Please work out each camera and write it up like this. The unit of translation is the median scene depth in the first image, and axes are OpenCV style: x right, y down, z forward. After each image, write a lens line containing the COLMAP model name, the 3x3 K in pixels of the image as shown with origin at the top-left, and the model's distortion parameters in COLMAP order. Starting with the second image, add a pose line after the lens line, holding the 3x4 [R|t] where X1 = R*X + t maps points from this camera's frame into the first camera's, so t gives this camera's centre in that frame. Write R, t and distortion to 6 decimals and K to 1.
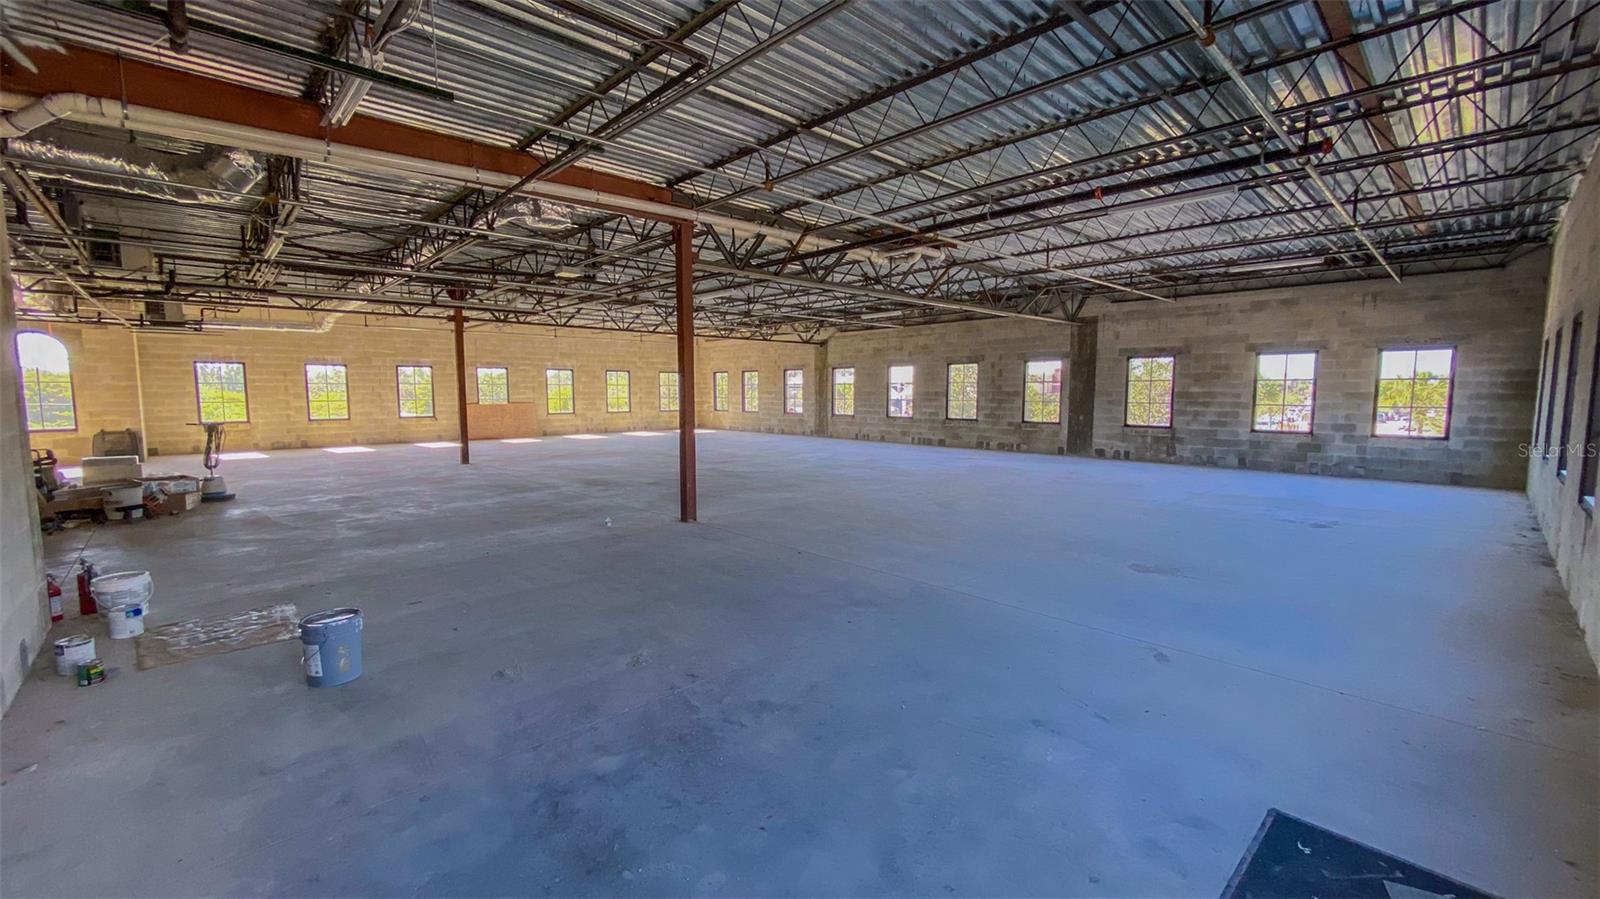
lens RADIAL K [[637.5, 0, 800.0], [0, 637.5, 449.5], [0, 0, 1]] dist [0.001160, 0.000004]
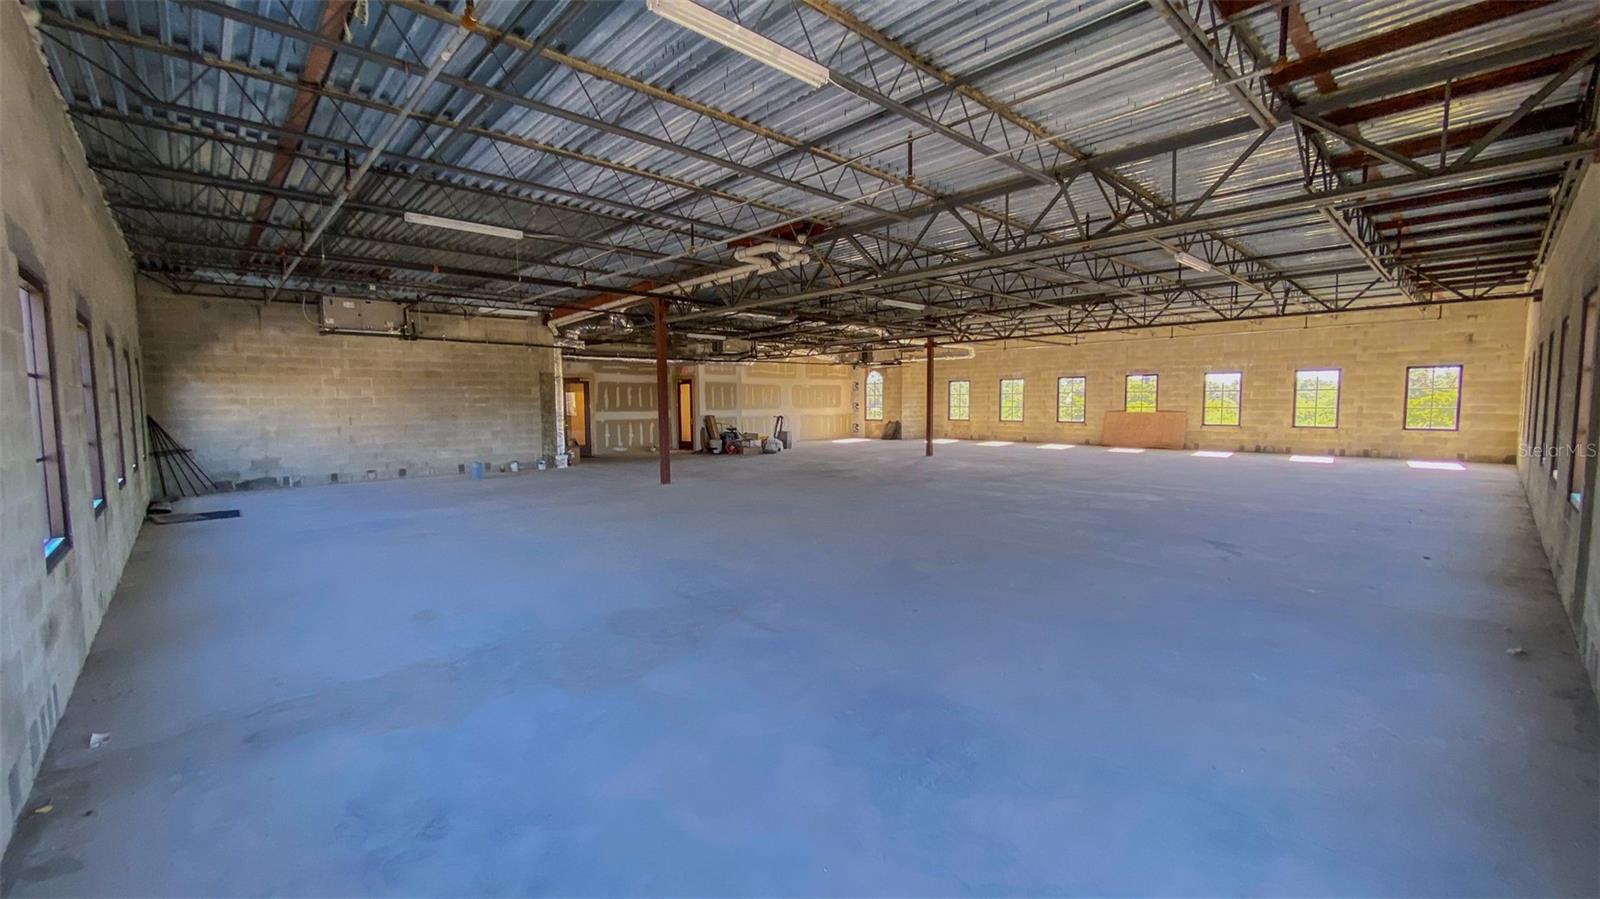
lens RADIAL K [[649.5, 0, 800.0], [0, 649.5, 449.5], [0, 0, 1]] dist [0.000832, 0.000018]
pose [[-0.007320, 0.077085, -0.996998, 1.482492], [-0.085975, 0.993284, 0.077429, -0.132924], [0.996270, 0.086284, -0.000644, 1.383668]]
